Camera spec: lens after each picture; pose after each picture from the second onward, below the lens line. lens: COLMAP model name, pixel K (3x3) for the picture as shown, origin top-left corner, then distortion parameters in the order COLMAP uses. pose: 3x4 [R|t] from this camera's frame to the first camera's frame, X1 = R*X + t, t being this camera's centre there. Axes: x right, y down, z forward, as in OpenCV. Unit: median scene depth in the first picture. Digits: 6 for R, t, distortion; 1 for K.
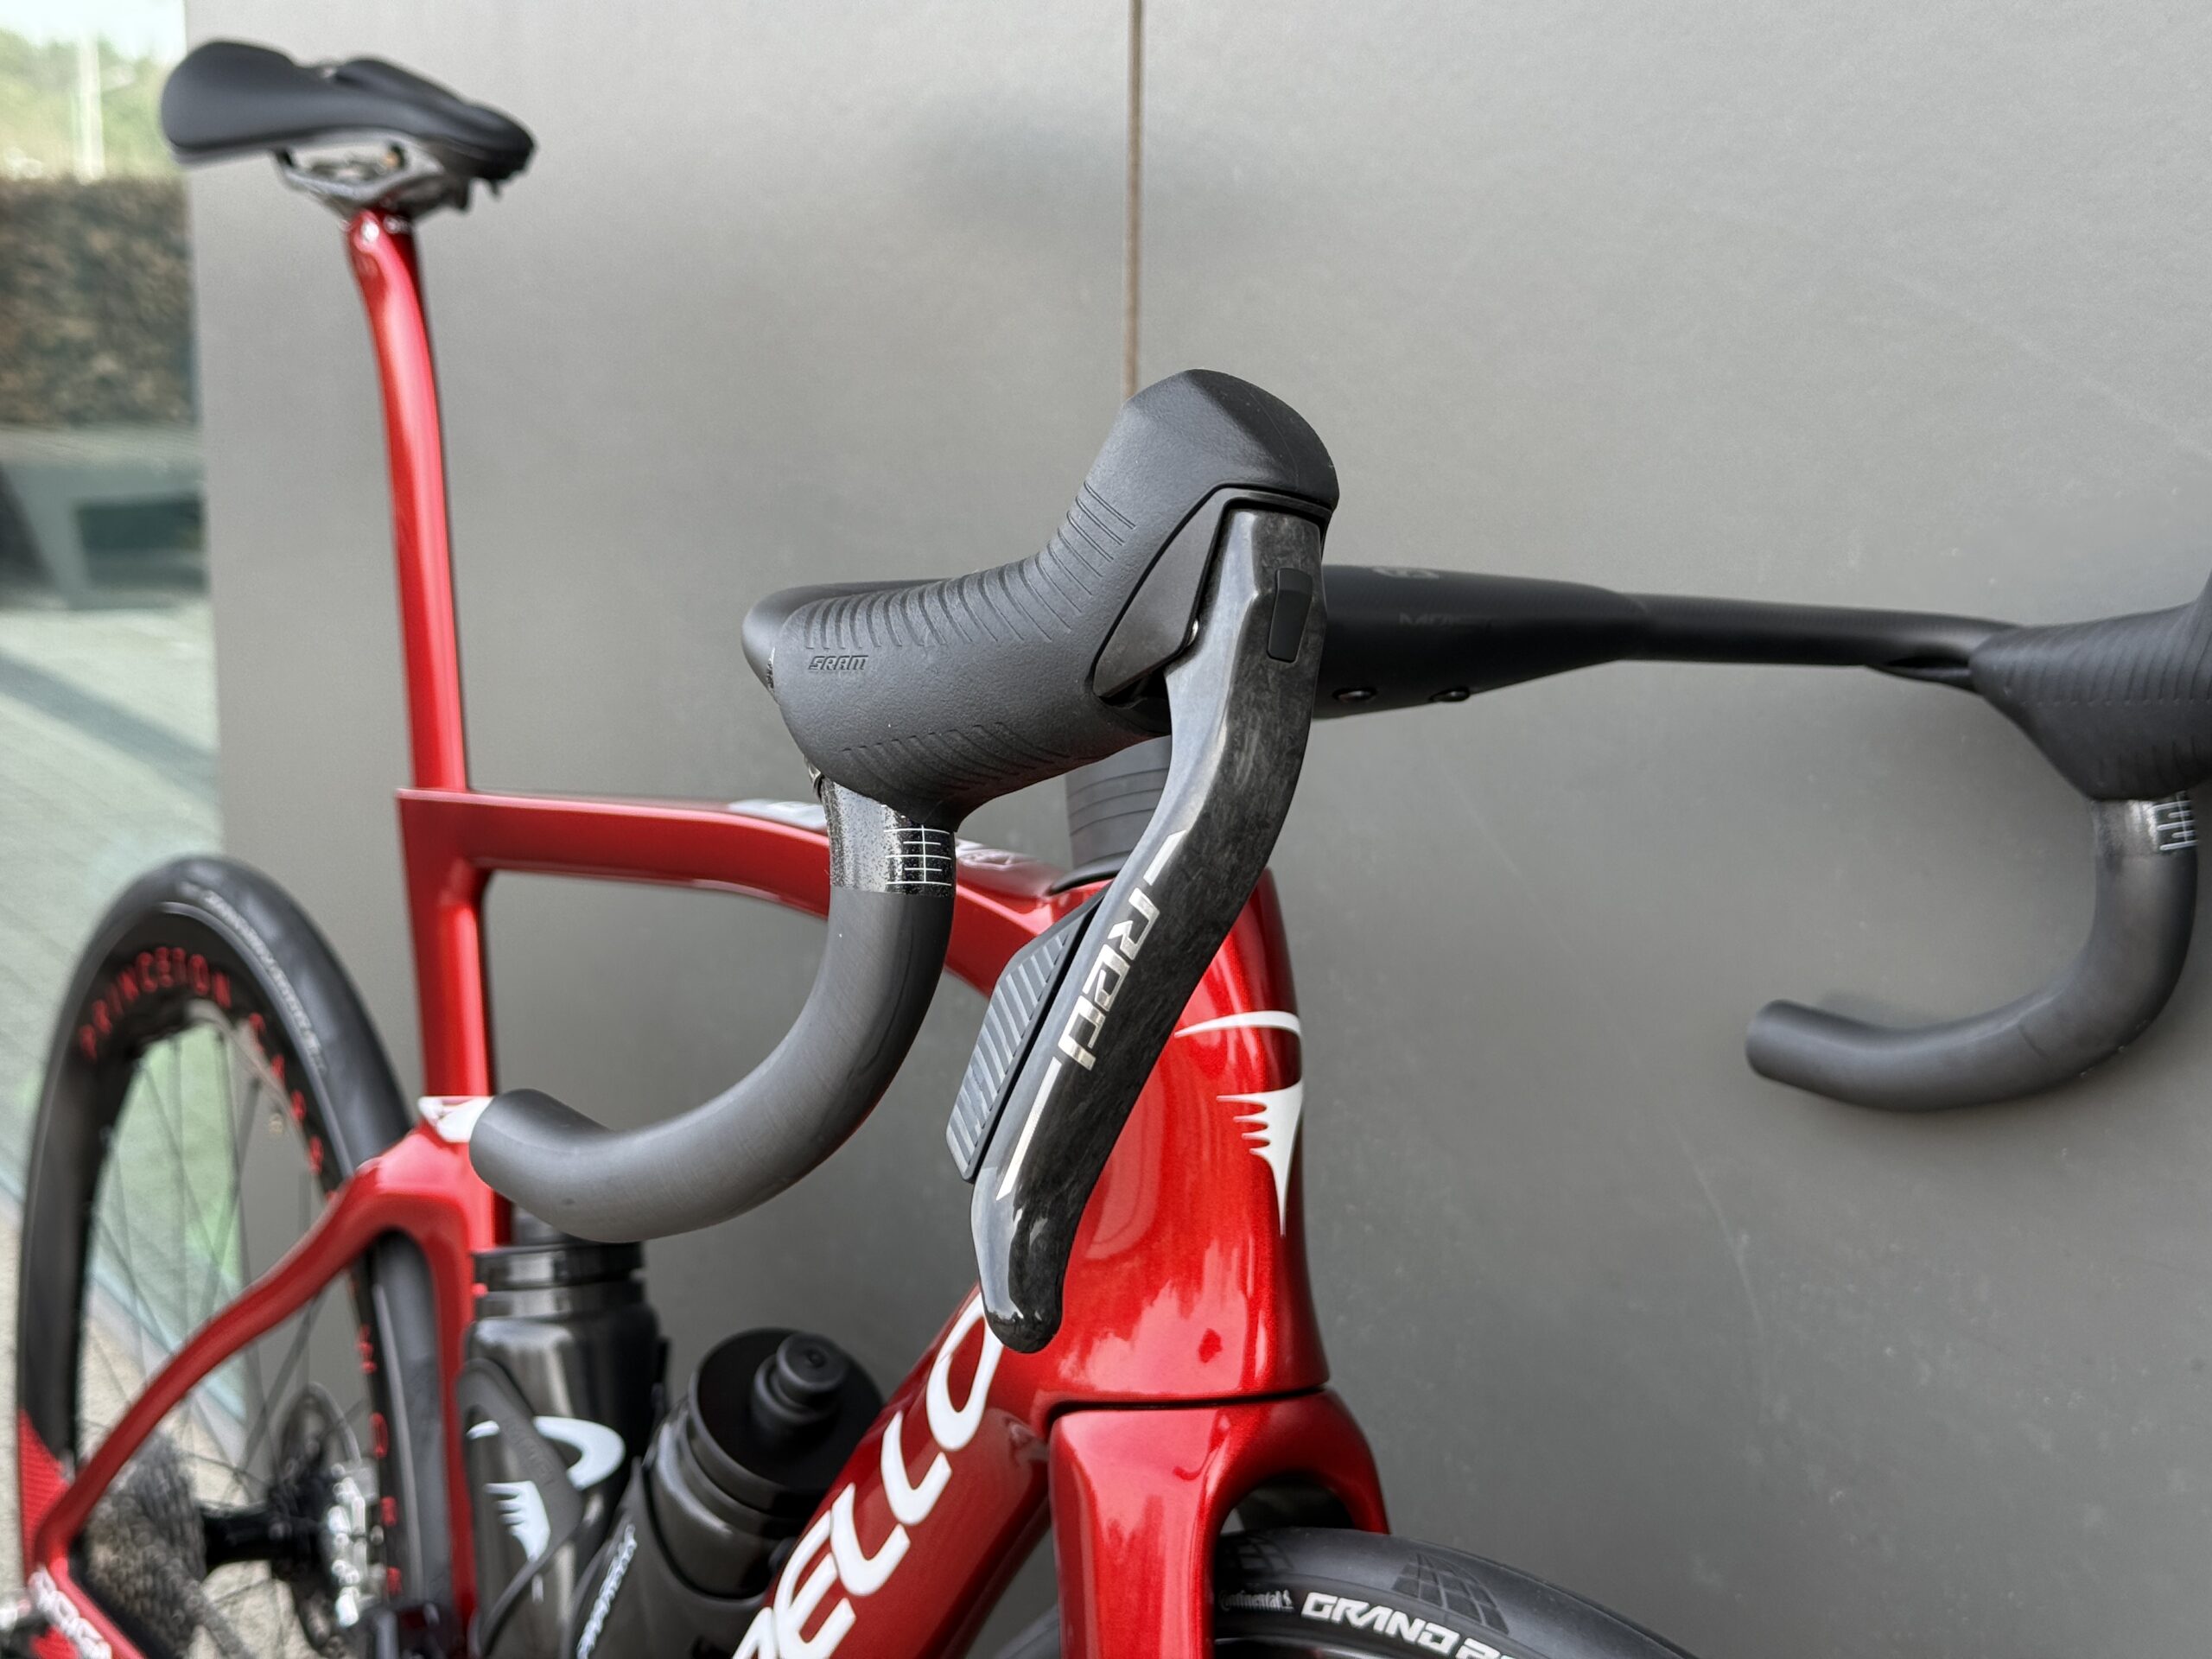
lens RADIAL K [[3113.4, 0, 1099.9], [0, 3113.4, 793.5], [0, 0, 1]] dist [0.189719, -0.370752]
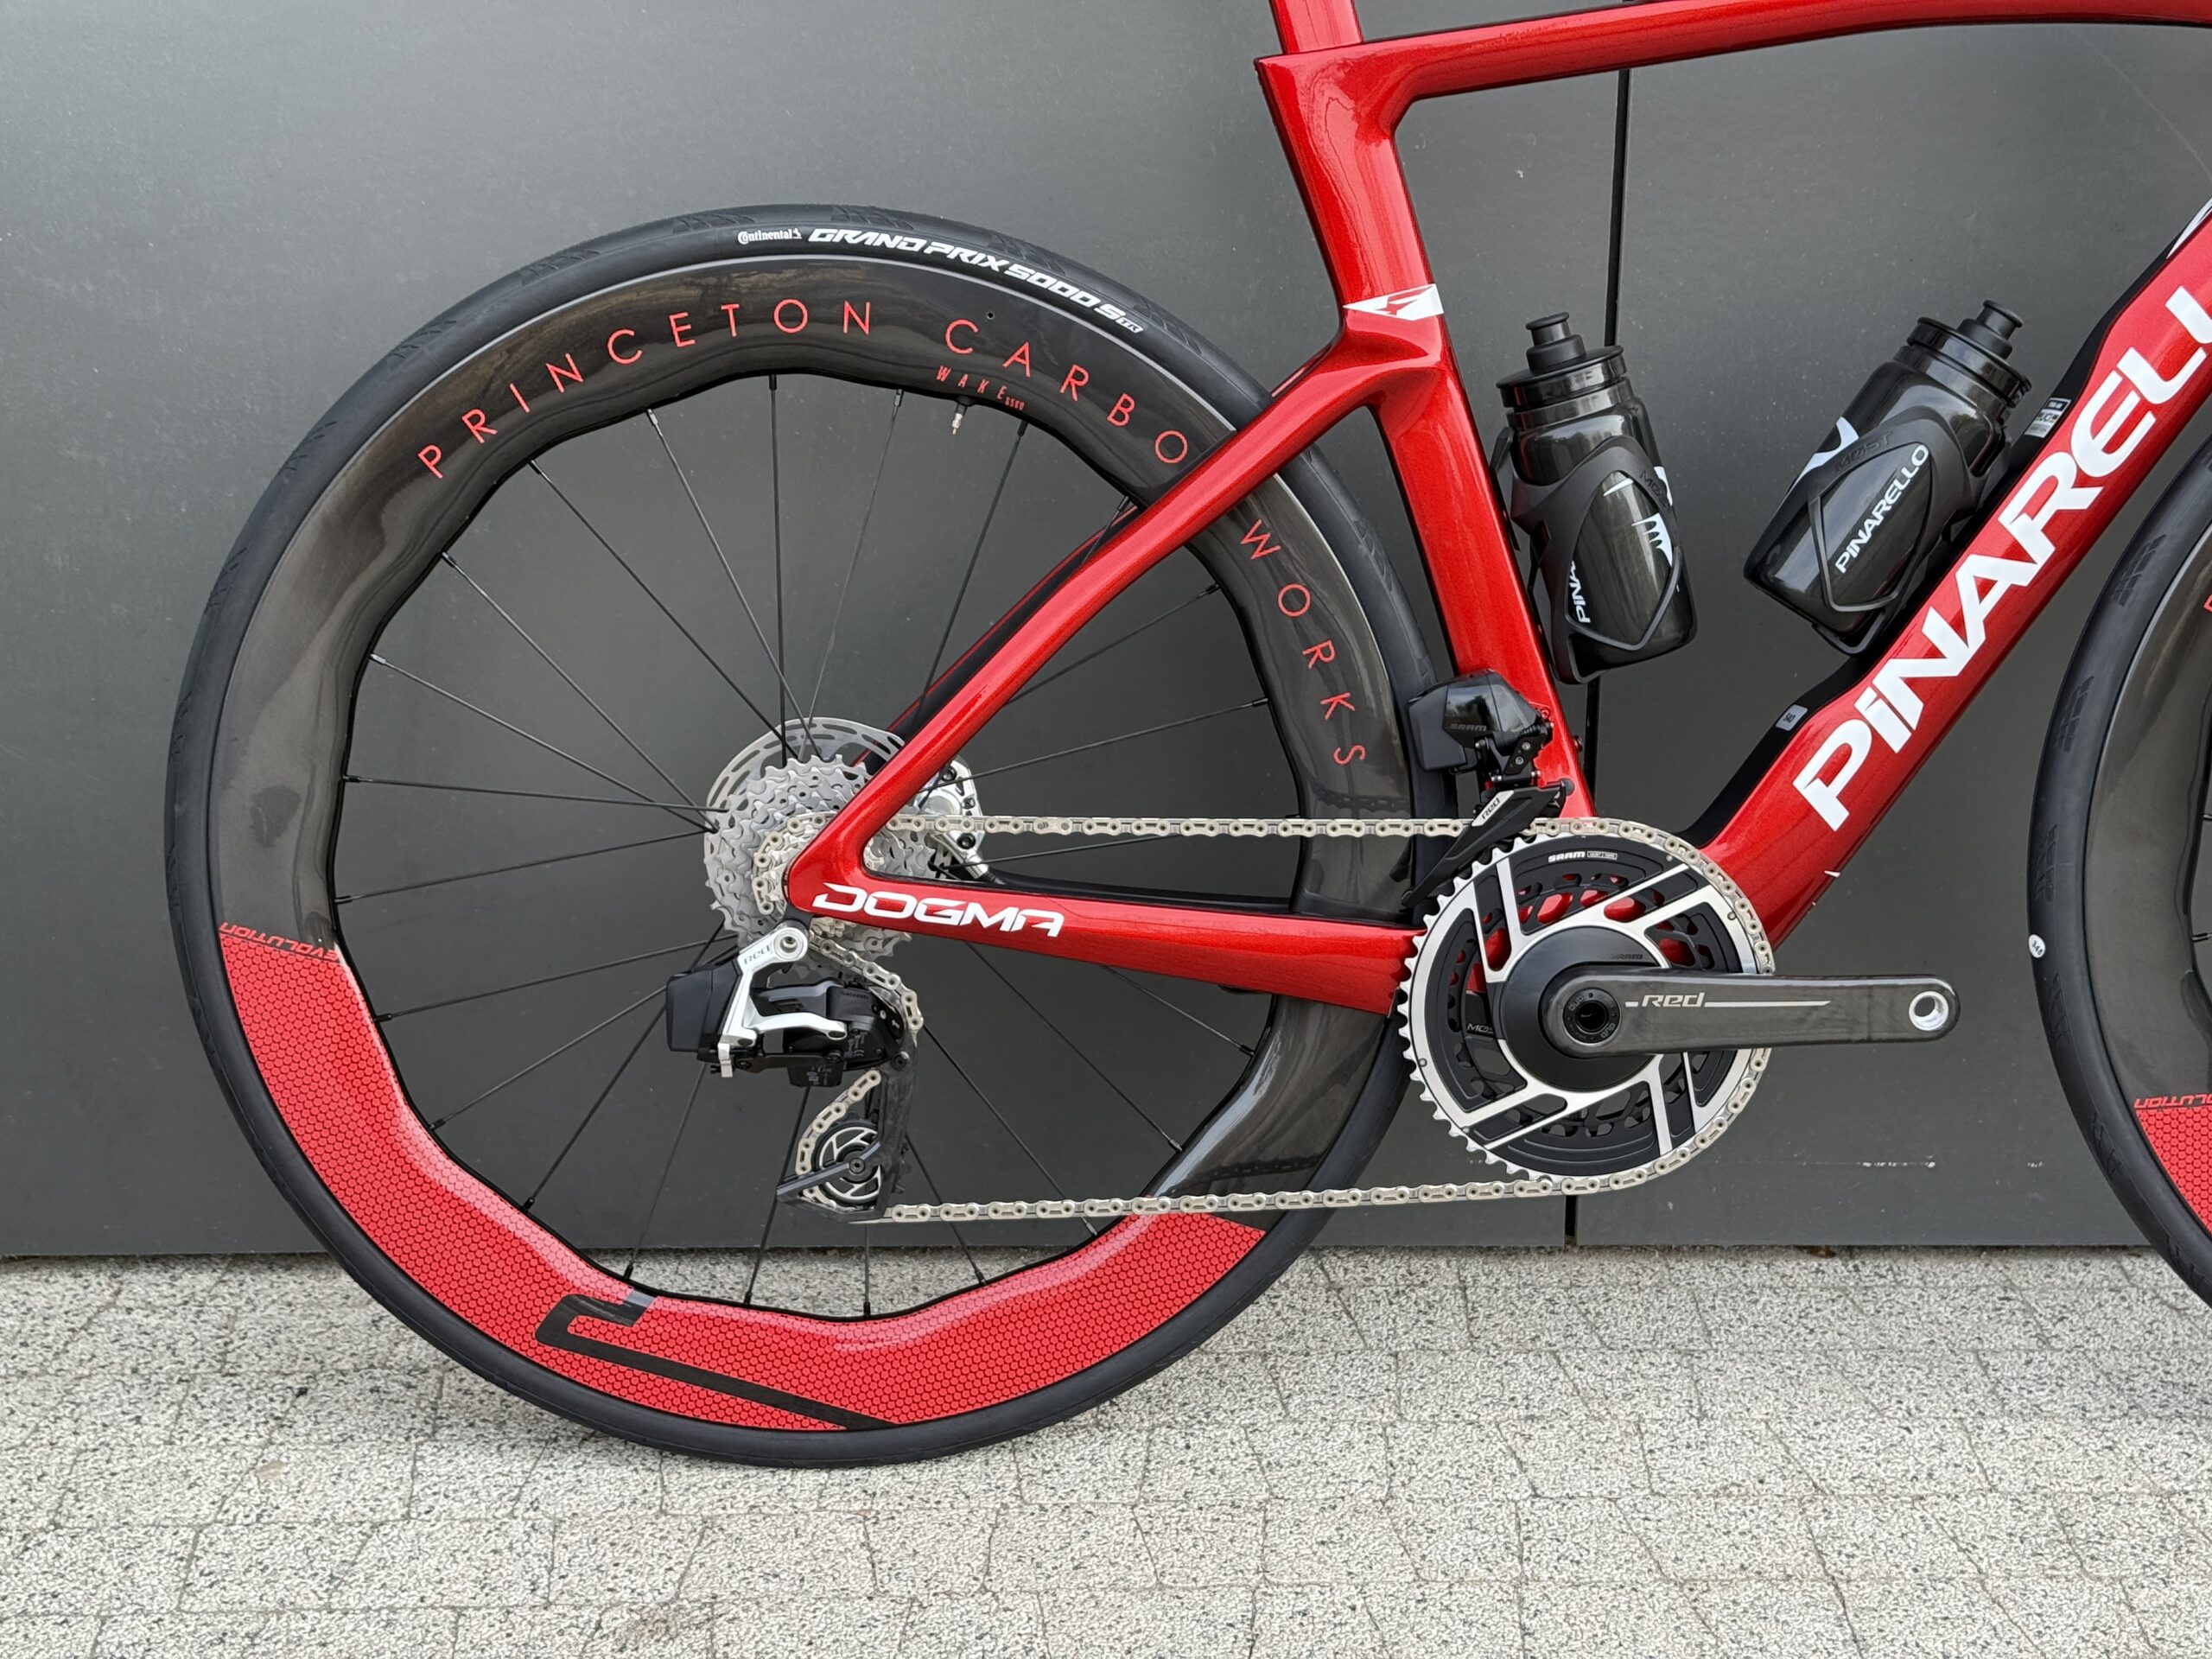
lens RADIAL K [[3055.8, 0, 1098.6], [0, 3055.8, 838.4], [0, 0, 1]] dist [0.185683, -0.352799]
pose [[0.510559, -0.223129, 0.830387, -1.903255], [0.154576, 0.973828, 0.166632, 0.120845], [-0.845835, 0.043283, 0.531686, 0.635056]]
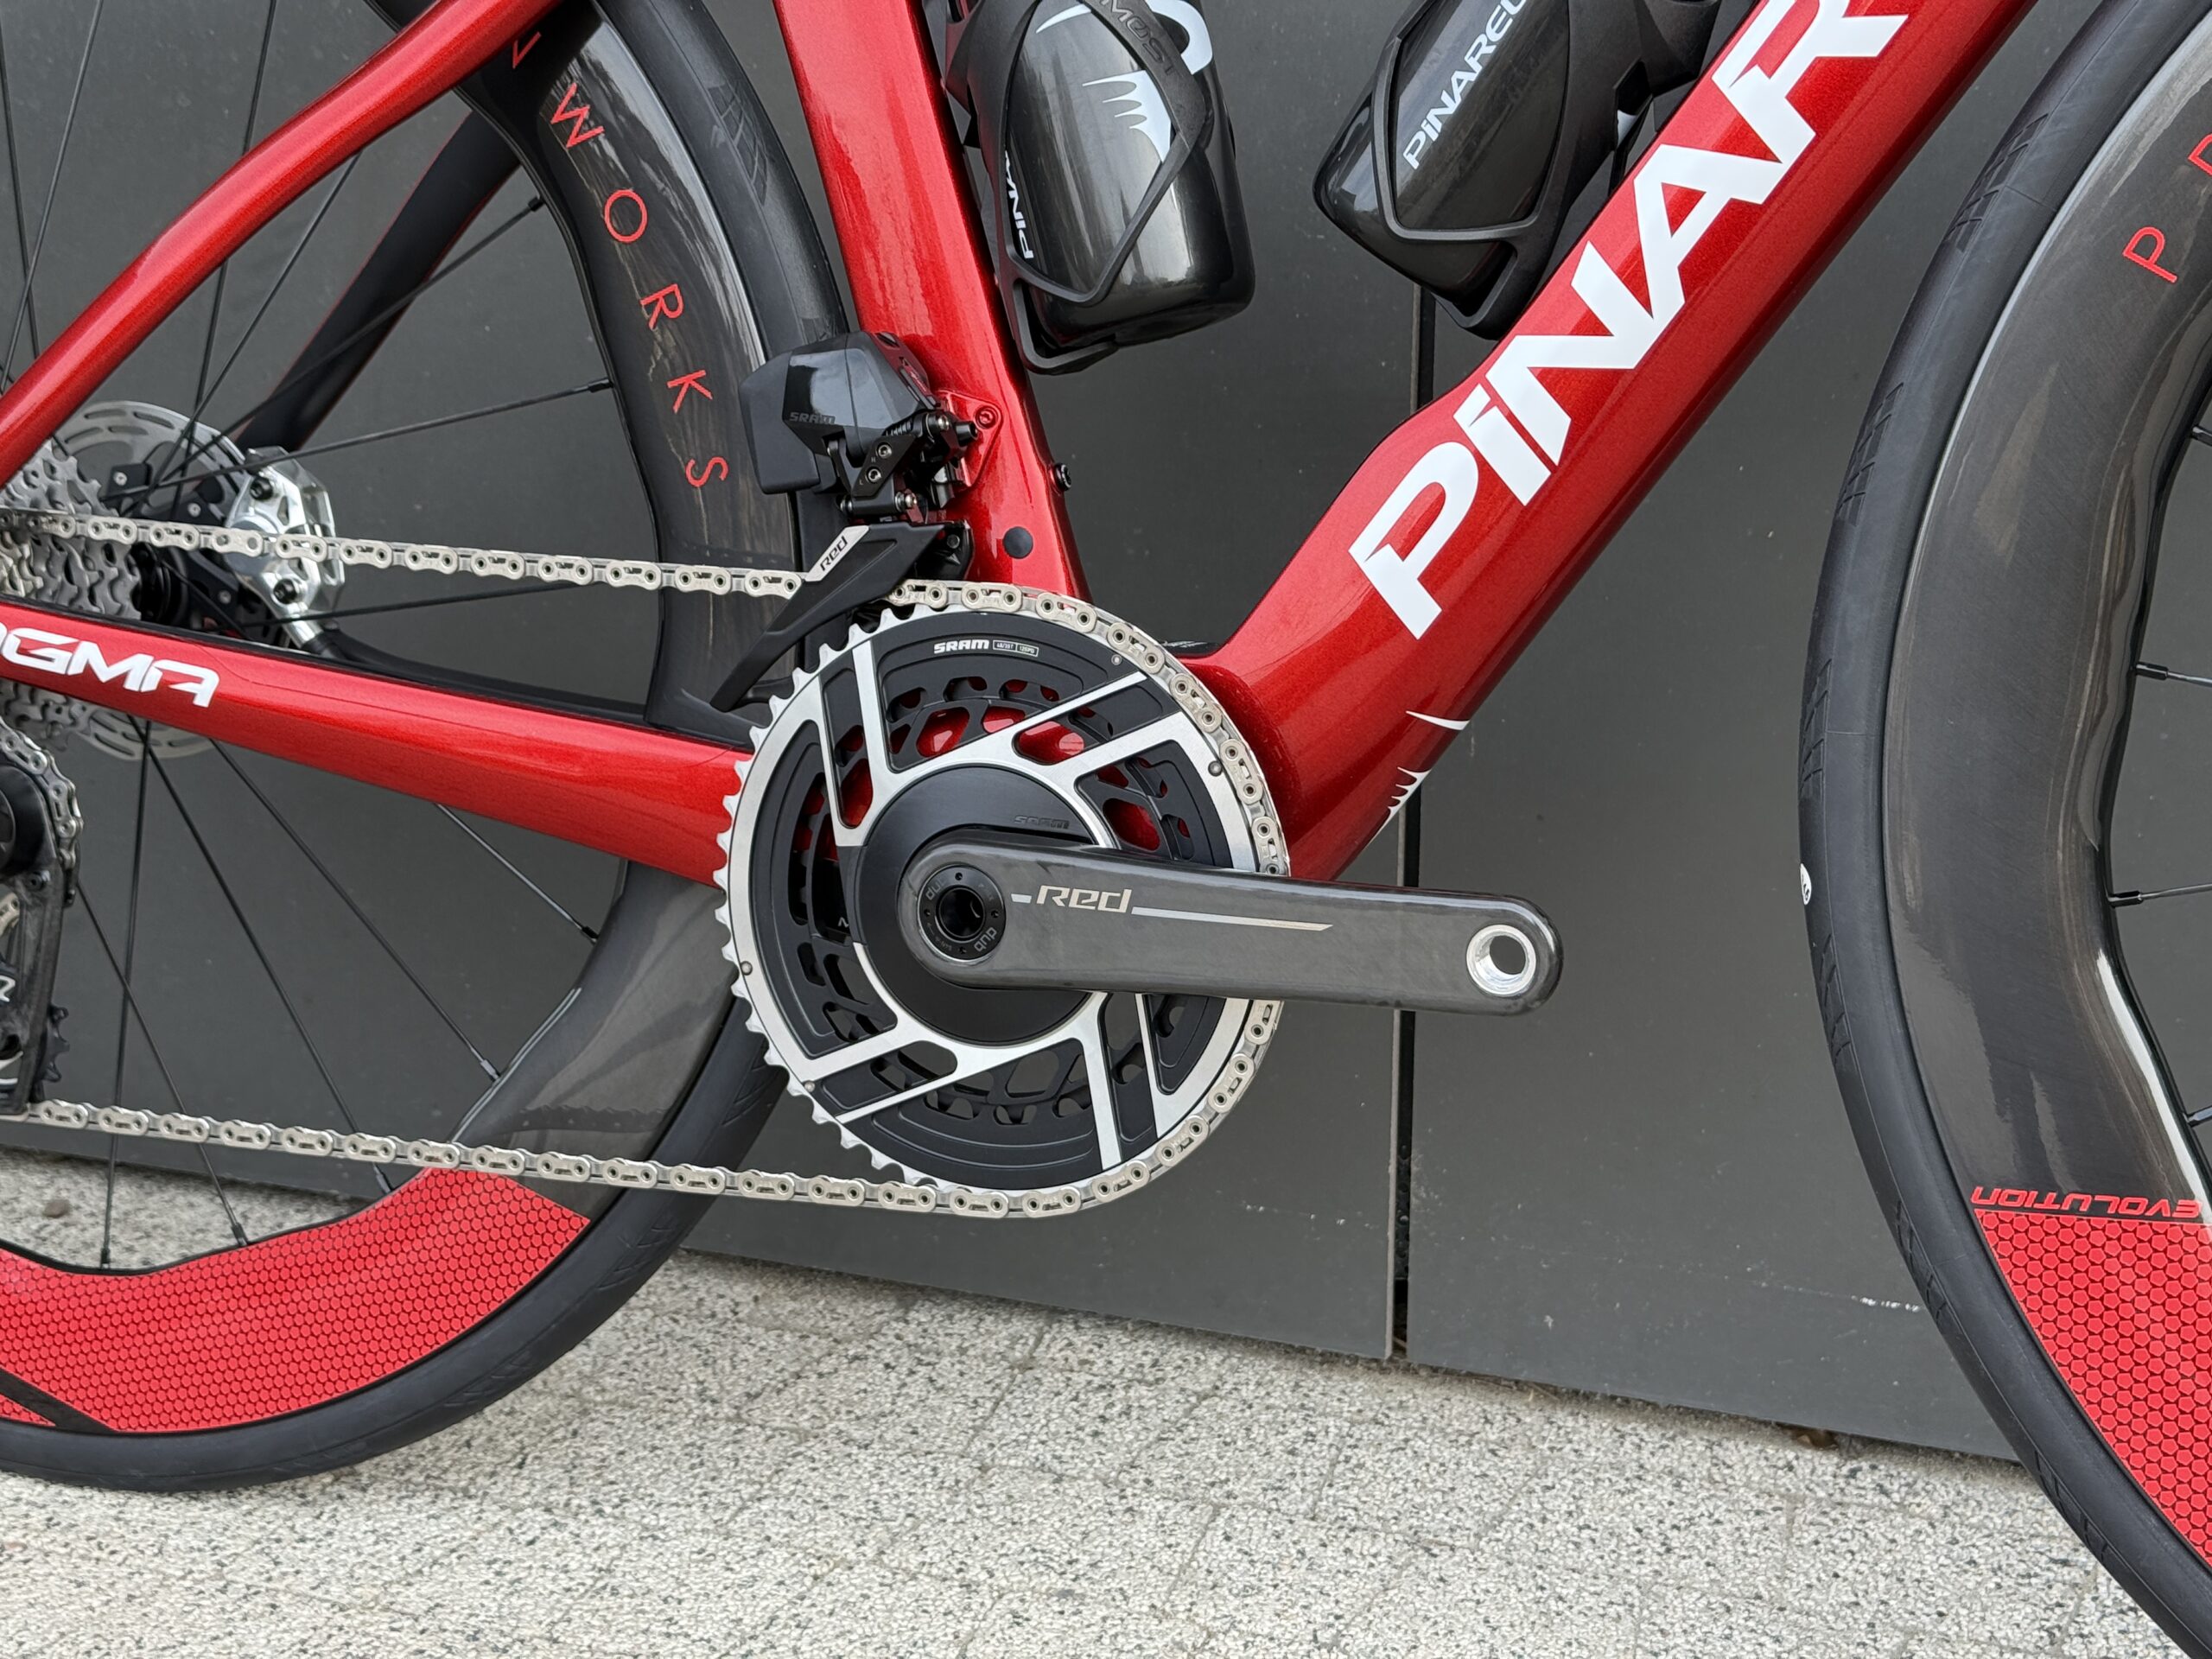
lens RADIAL K [[3078.7, 0, 1112.3], [0, 3078.7, 830.9], [0, 0, 1]] dist [0.173259, -0.275135]
pose [[0.813973, -0.126840, 0.566886, -0.867730], [0.104823, 0.991922, 0.071430, 0.460852], [-0.571367, 0.001281, 0.820694, 0.441262]]
